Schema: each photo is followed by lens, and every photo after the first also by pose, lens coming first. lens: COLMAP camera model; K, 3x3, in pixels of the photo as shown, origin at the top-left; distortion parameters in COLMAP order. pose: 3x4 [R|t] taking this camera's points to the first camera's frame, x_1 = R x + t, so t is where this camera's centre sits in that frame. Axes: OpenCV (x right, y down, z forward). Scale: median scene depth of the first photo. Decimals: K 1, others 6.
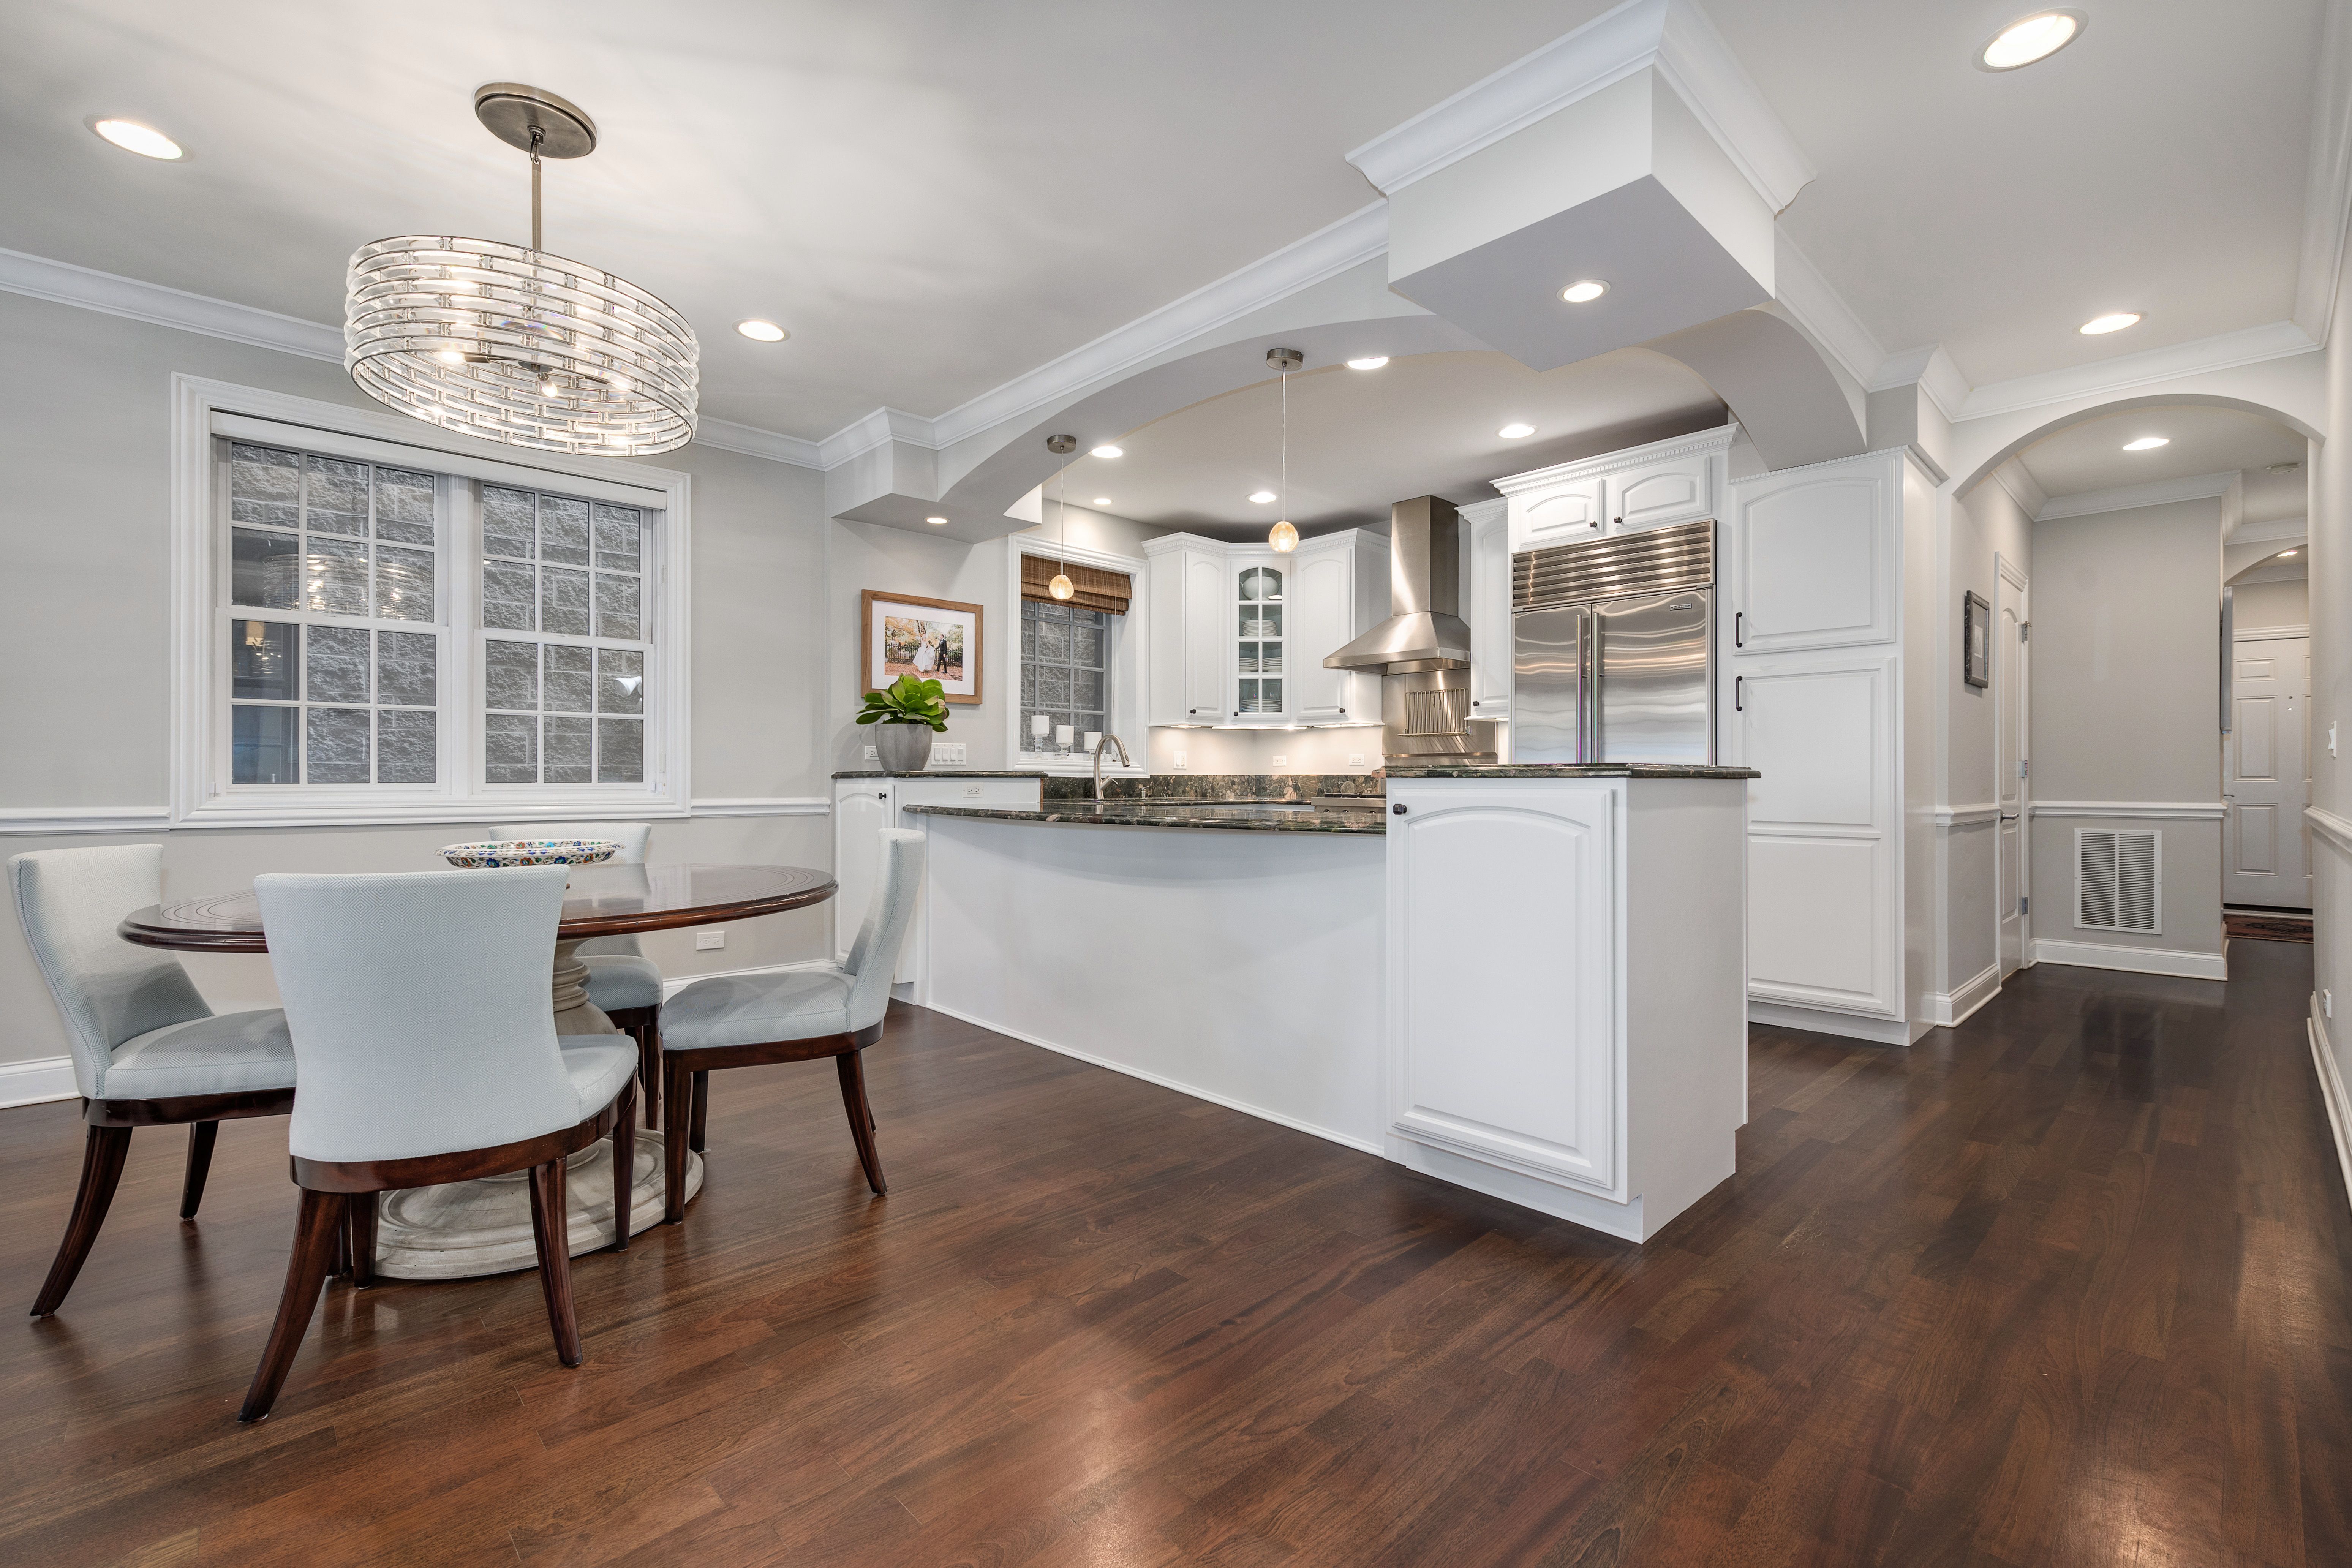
lens RADIAL K [[1010.7, 0, 1175.2], [0, 1010.7, 774.2], [0, 0, 1]] dist [0.013293, -0.000173]
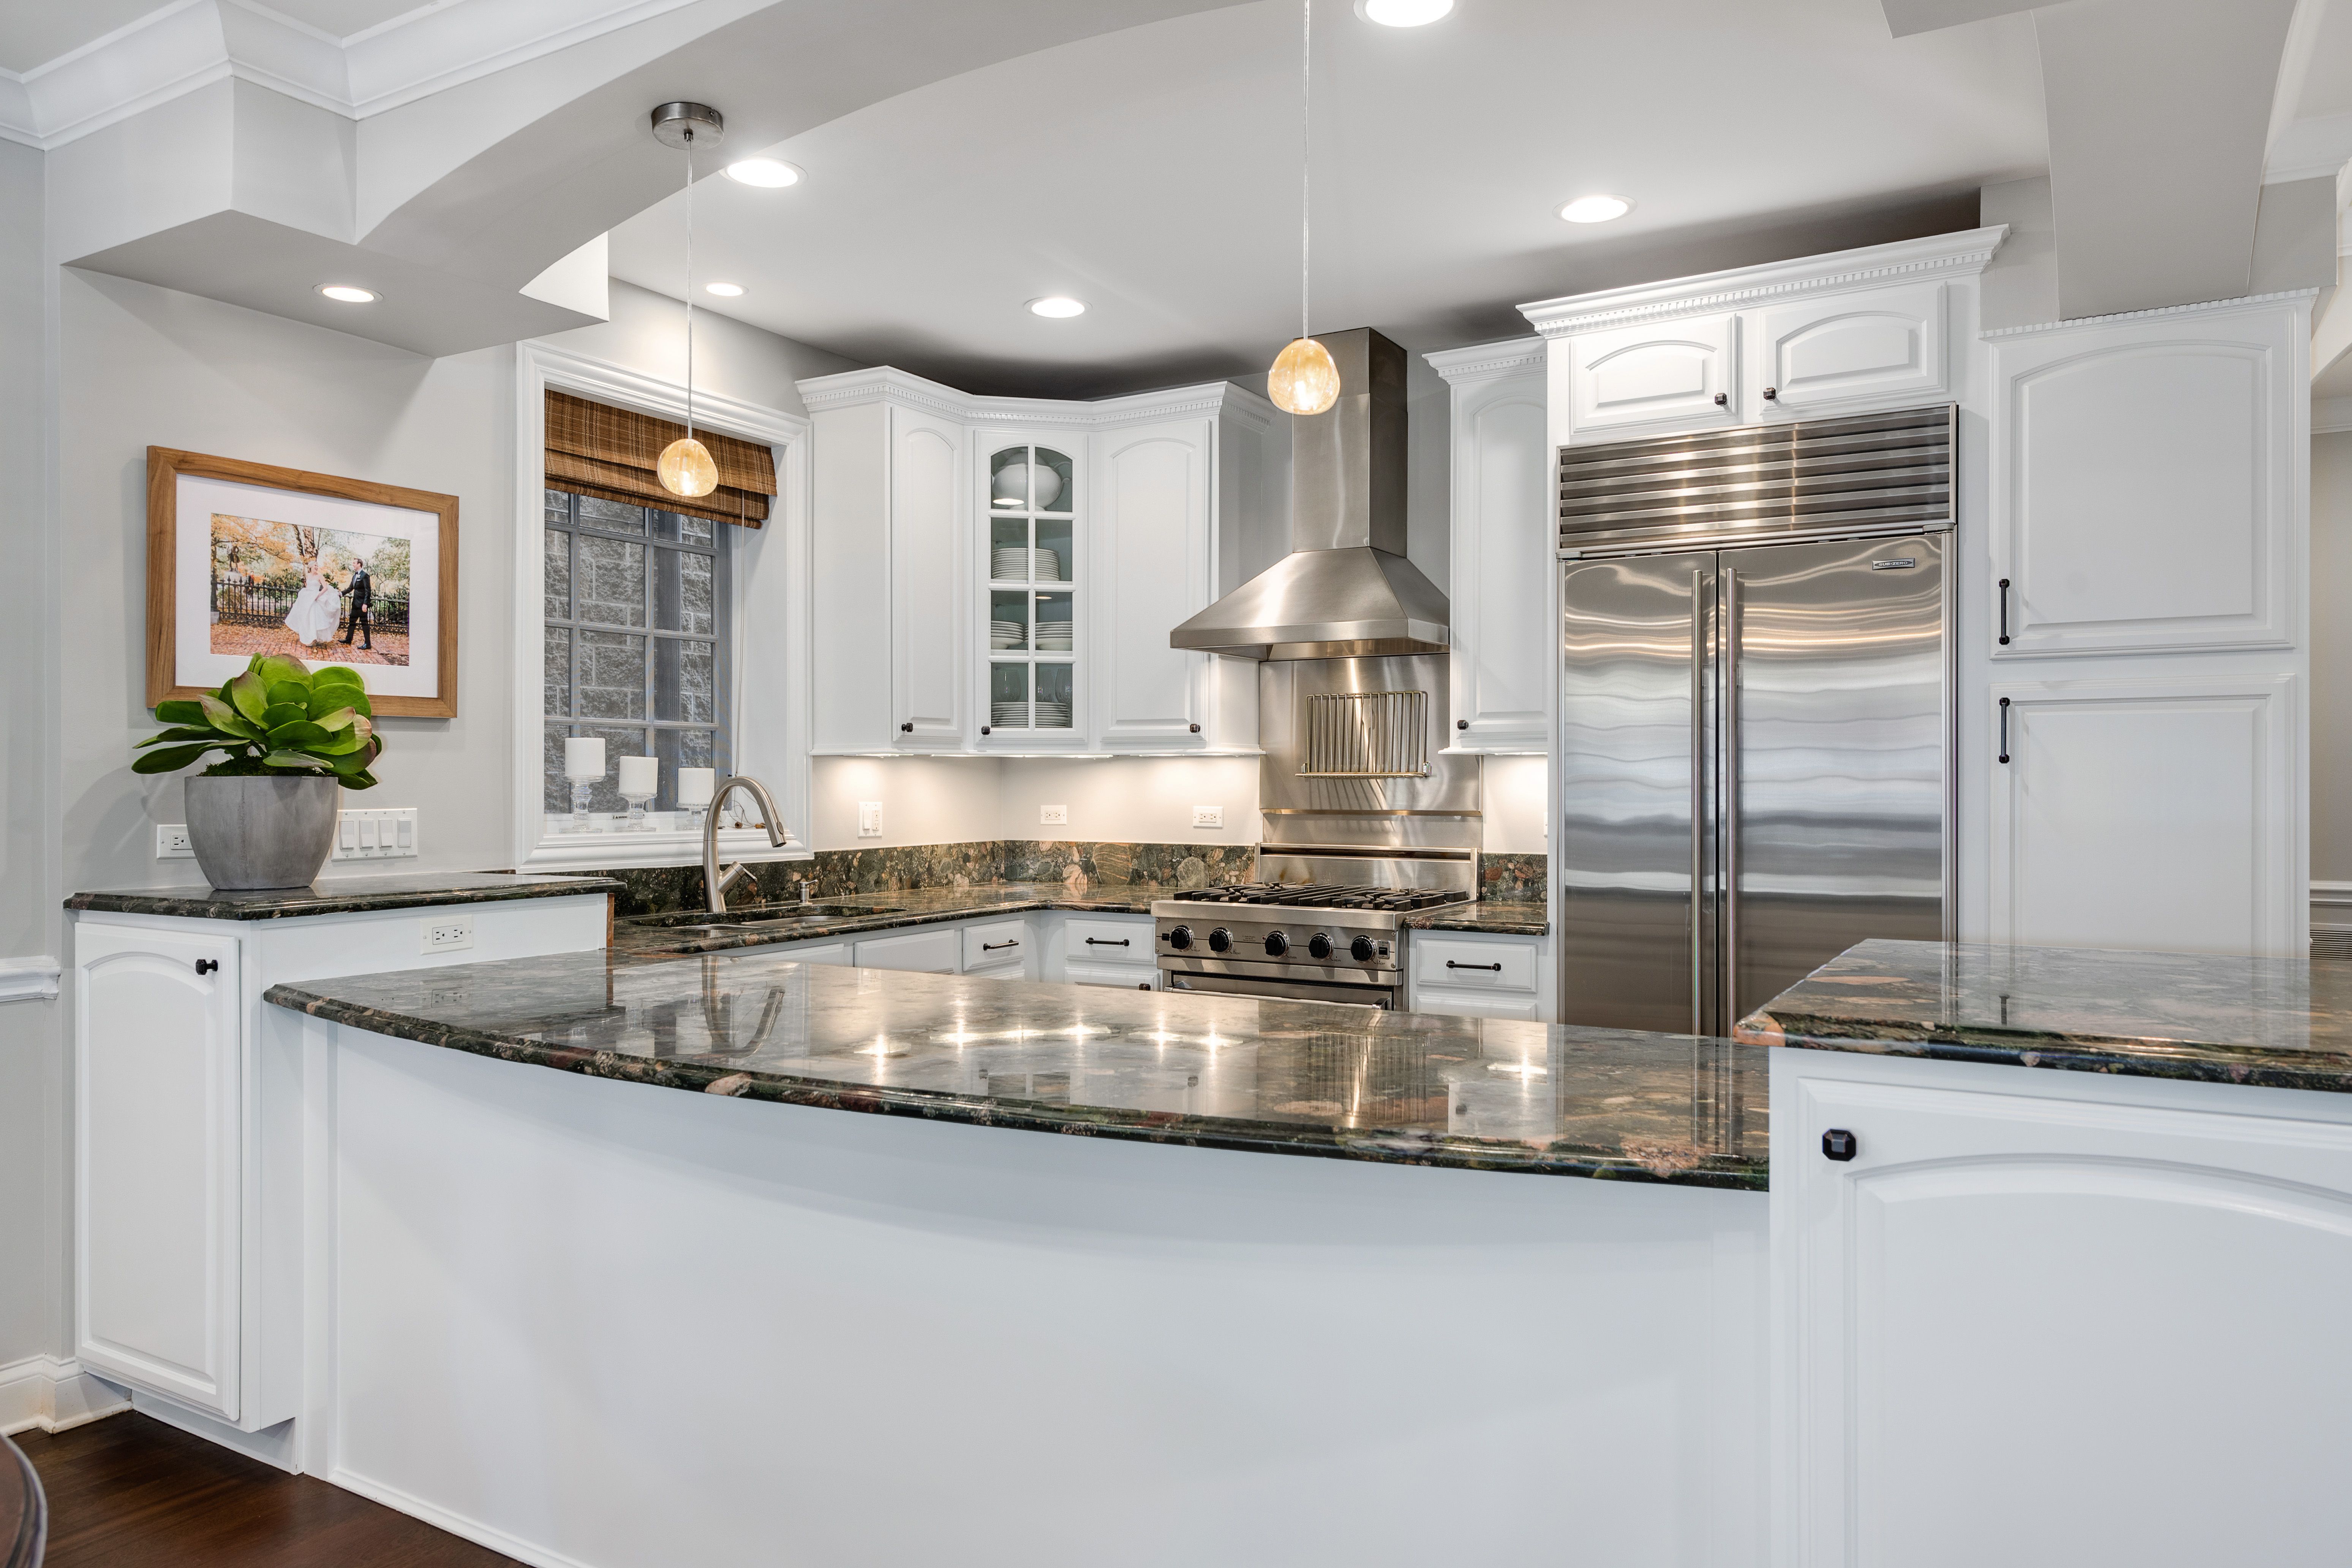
lens RADIAL K [[1564.9, 0, 1165.6], [0, 1564.9, 779.2], [0, 0, 1]] dist [0.015341, -0.001849]
pose [[0.964098, -0.002200, 0.265537, -0.076224], [0.000765, 0.999985, 0.005506, -0.047798], [-0.265545, -0.005105, 0.964085, 0.257349]]
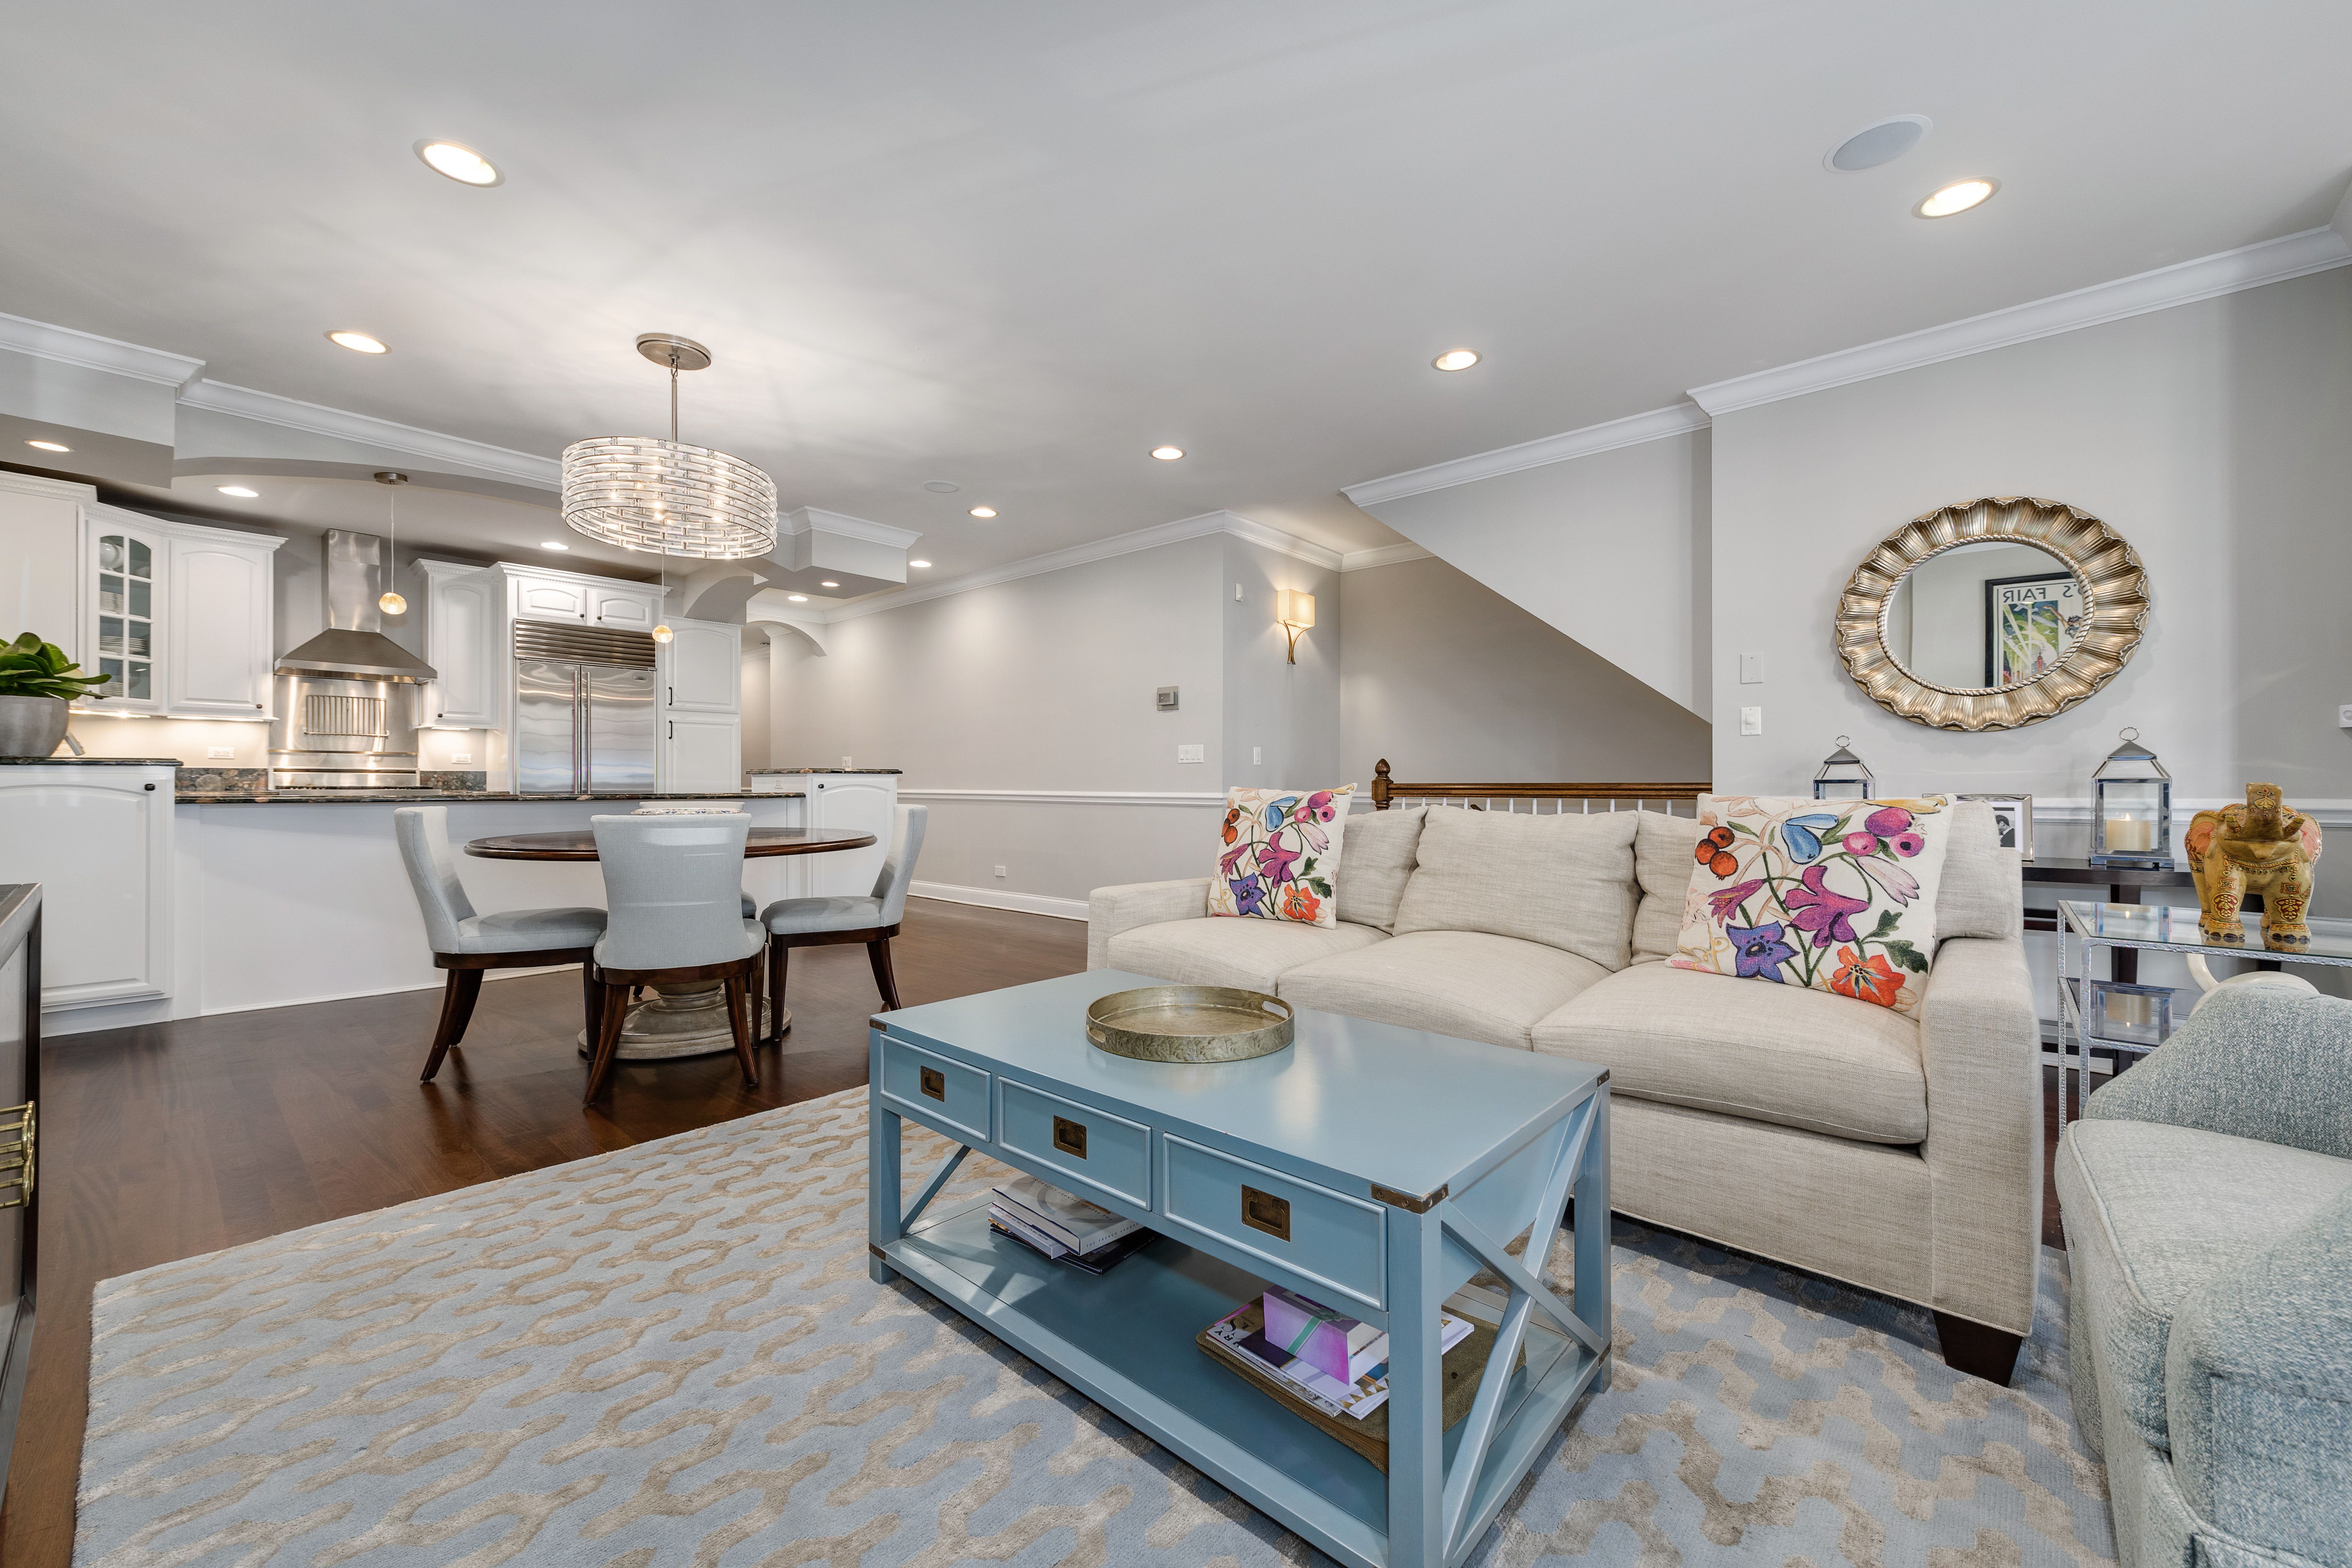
lens RADIAL K [[917.3, 0, 1176.0], [0, 917.3, 784.0], [0, 0, 1]] dist [0.003046, 0.000128]
pose [[-0.089367, -0.001975, 0.995997, -1.007219], [-0.007878, 0.999968, 0.001276, 0.009522], [-0.995968, -0.007733, -0.089380, 0.167867]]
